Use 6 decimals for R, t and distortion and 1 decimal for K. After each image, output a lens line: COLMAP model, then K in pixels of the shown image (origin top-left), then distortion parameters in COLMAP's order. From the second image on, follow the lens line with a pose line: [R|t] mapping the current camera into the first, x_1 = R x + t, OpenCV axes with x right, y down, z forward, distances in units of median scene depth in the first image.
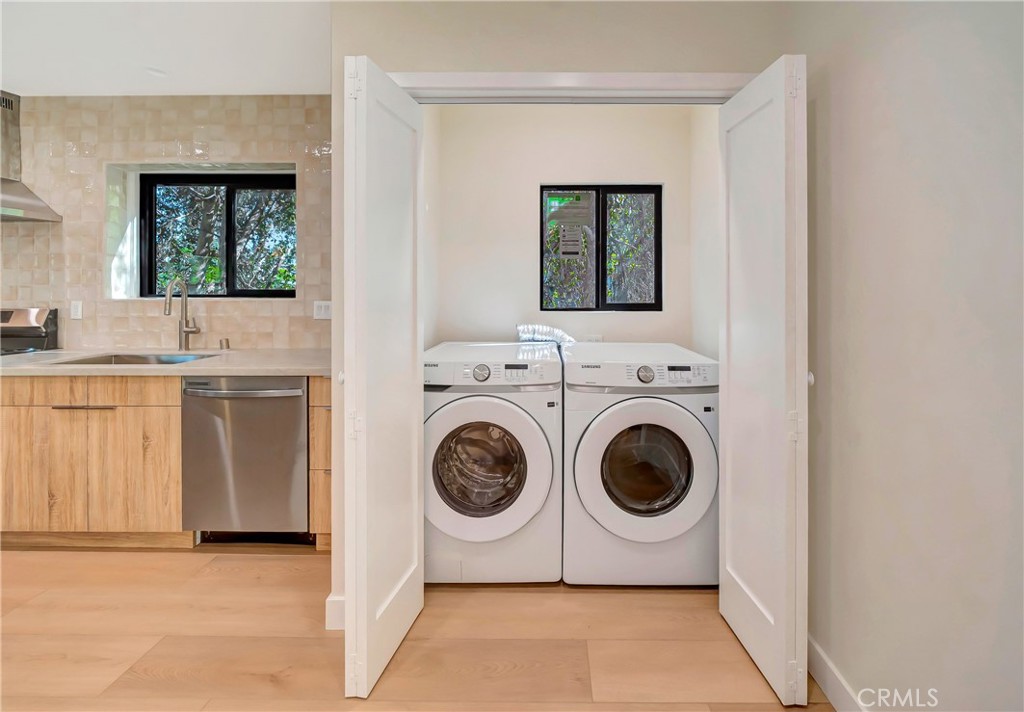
lens RADIAL K [[400.0, 0, 551.3], [0, 400.0, 288.2], [0, 0, 1]] dist [-0.005349, -0.000042]
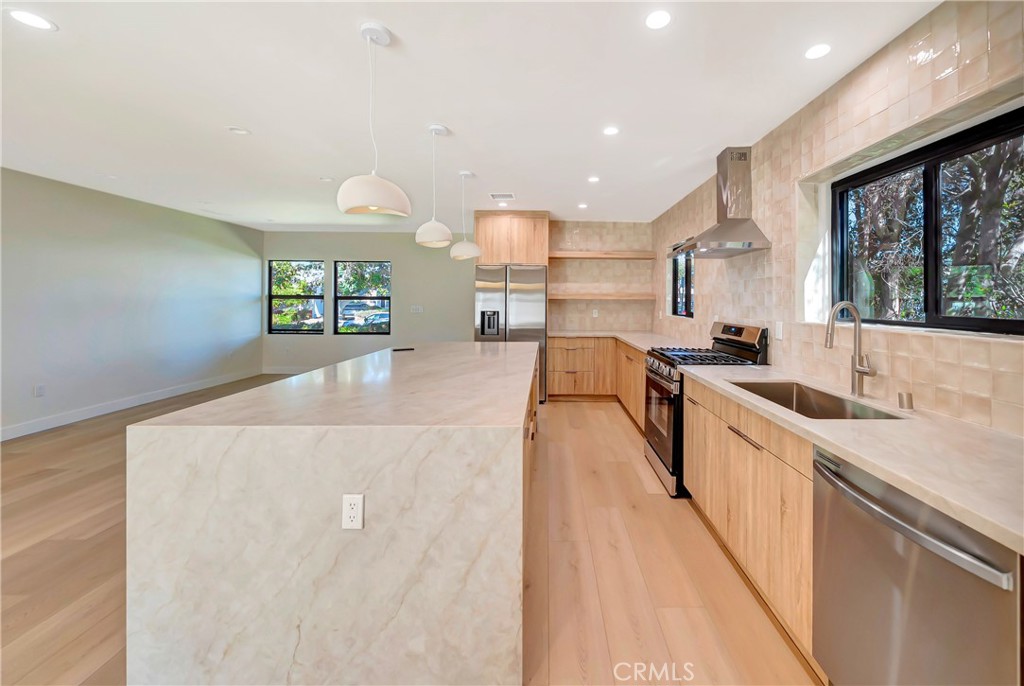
lens RADIAL K [[397.9, 0, 546.7], [0, 397.9, 298.4], [0, 0, 1]] dist [-0.006992, 0.000505]
pose [[0.006105, -0.004964, -0.999969, -0.197234], [-0.001372, 0.999987, -0.004972, -0.029909], [0.999980, 0.001402, 0.006098, 0.474497]]
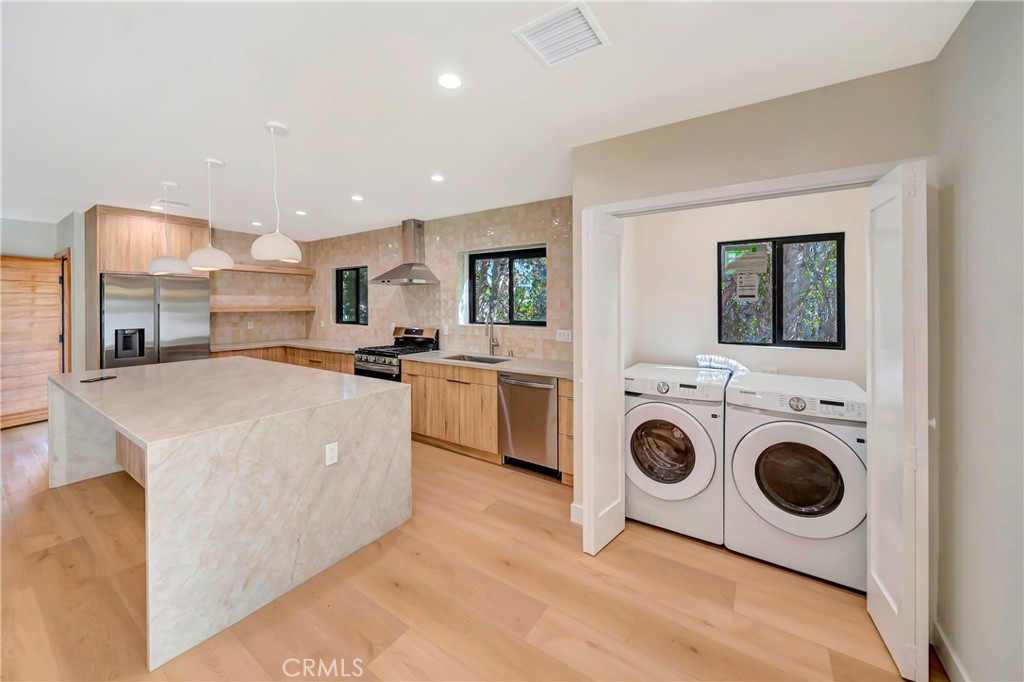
lens RADIAL K [[378.2, 0, 521.8], [0, 378.2, 304.4], [0, 0, 1]] dist [-0.008203, 0.001682]
pose [[0.833666, -0.003106, -0.552261, 0.136472], [0.004511, 0.999989, 0.001185, -0.085327], [0.552251, -0.003480, 0.833671, -0.383874]]
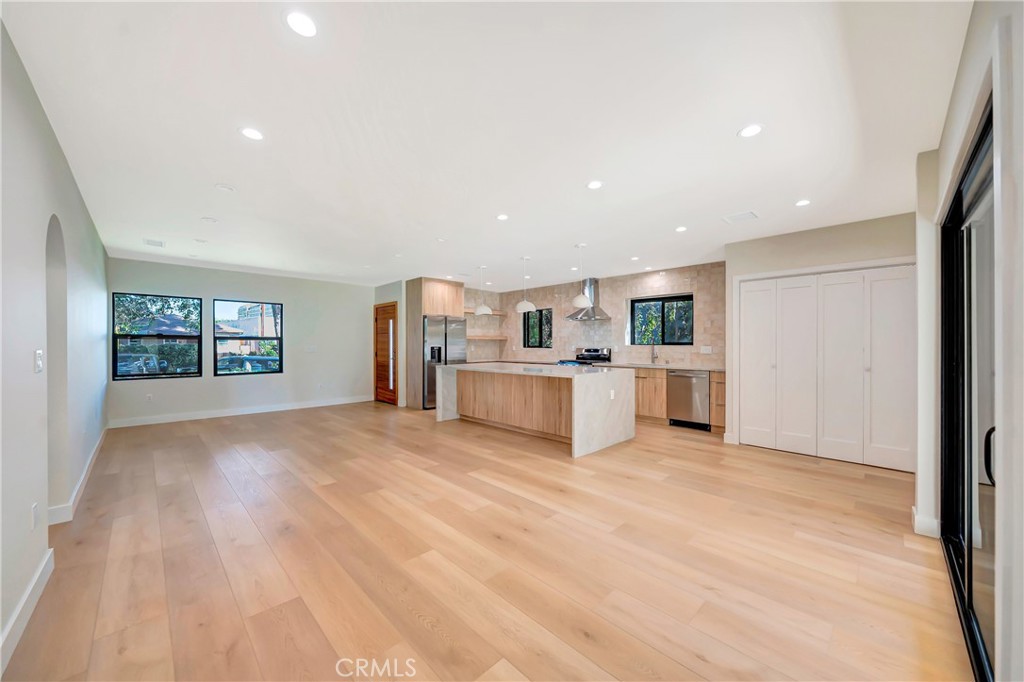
lens RADIAL K [[378.2, 0, 517.1], [0, 378.2, 344.3], [0, 0, 1]] dist [-0.008203, 0.001682]
pose [[0.700645, -0.002570, -0.713505, 0.354617], [0.005670, 0.999982, 0.001966, 0.012385], [0.713487, -0.005423, 0.700647, -1.822470]]
